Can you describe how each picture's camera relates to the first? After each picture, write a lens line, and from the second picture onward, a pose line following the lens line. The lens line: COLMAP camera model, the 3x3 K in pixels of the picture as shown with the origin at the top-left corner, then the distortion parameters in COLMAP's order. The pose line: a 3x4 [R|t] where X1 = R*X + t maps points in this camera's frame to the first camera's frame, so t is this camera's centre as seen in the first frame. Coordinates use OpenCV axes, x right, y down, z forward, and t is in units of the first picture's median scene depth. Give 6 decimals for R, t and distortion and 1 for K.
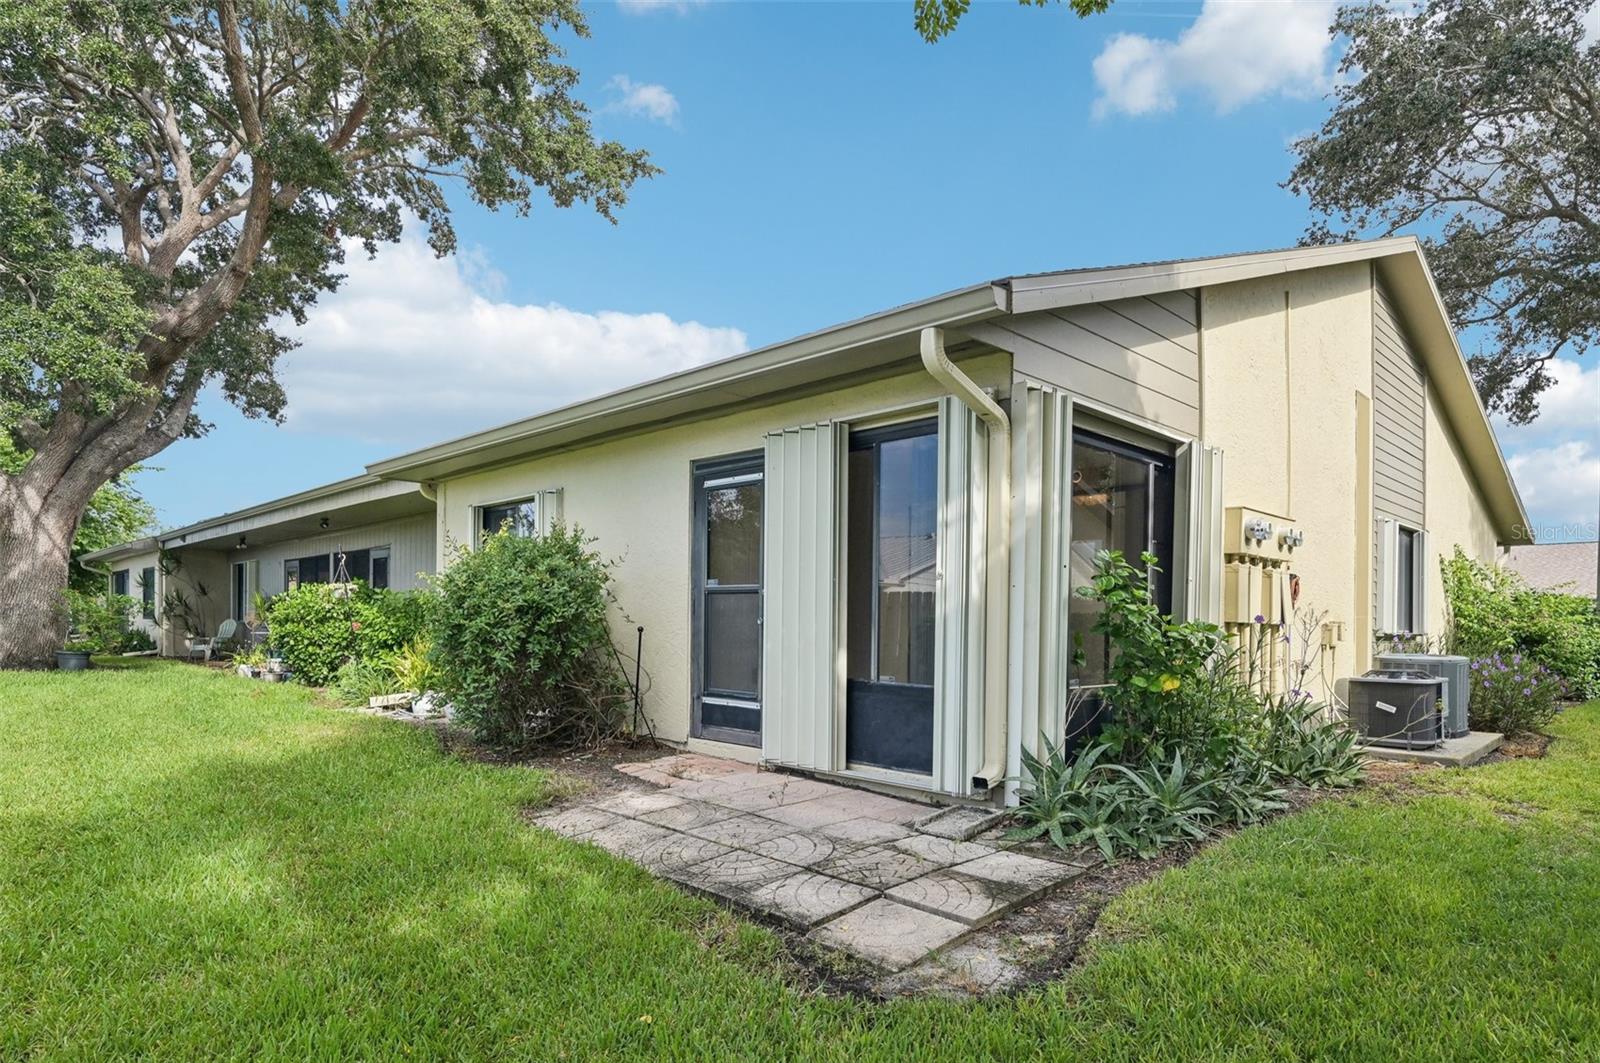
lens RADIAL K [[901.6, 0, 803.0], [0, 901.6, 642.8], [0, 0, 1]] dist [0.001569, -0.000393]
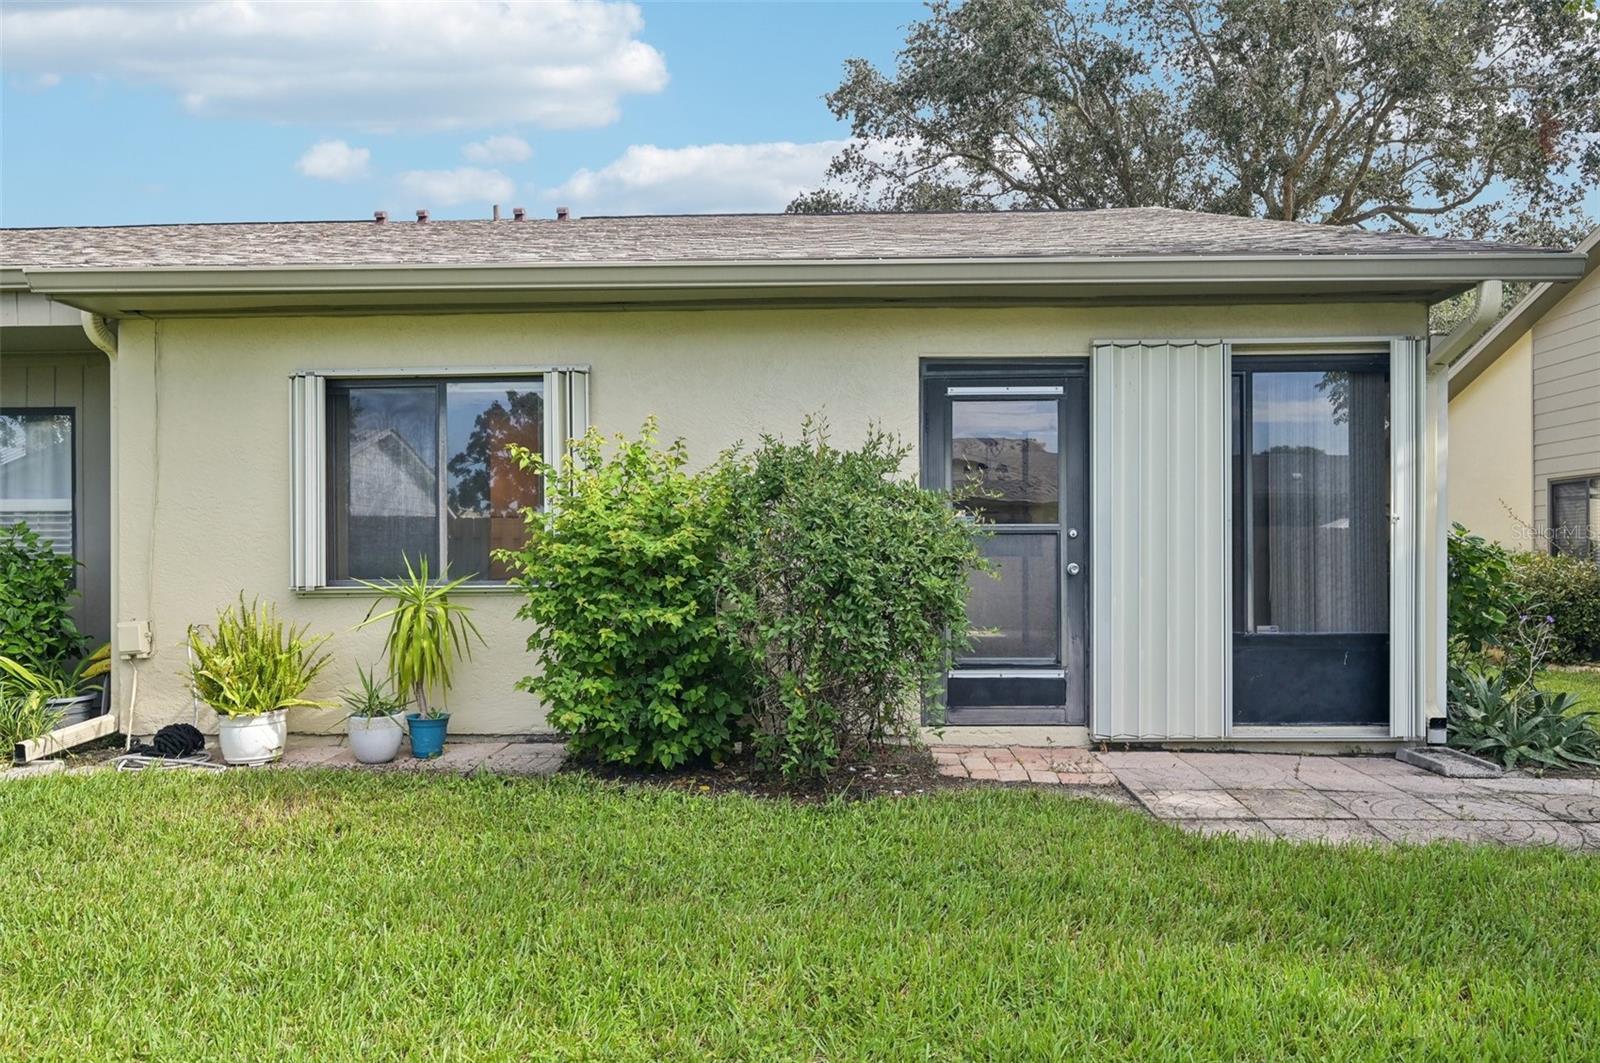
lens RADIAL K [[1089.7, 0, 803.0], [0, 1089.7, 576.2], [0, 0, 1]] dist [-0.000634, 0.000914]
pose [[0.742805, -0.018538, 0.669252, -0.981114], [0.030827, 0.999503, -0.006530, -0.020412], [-0.668798, 0.025482, 0.743007, 0.479005]]
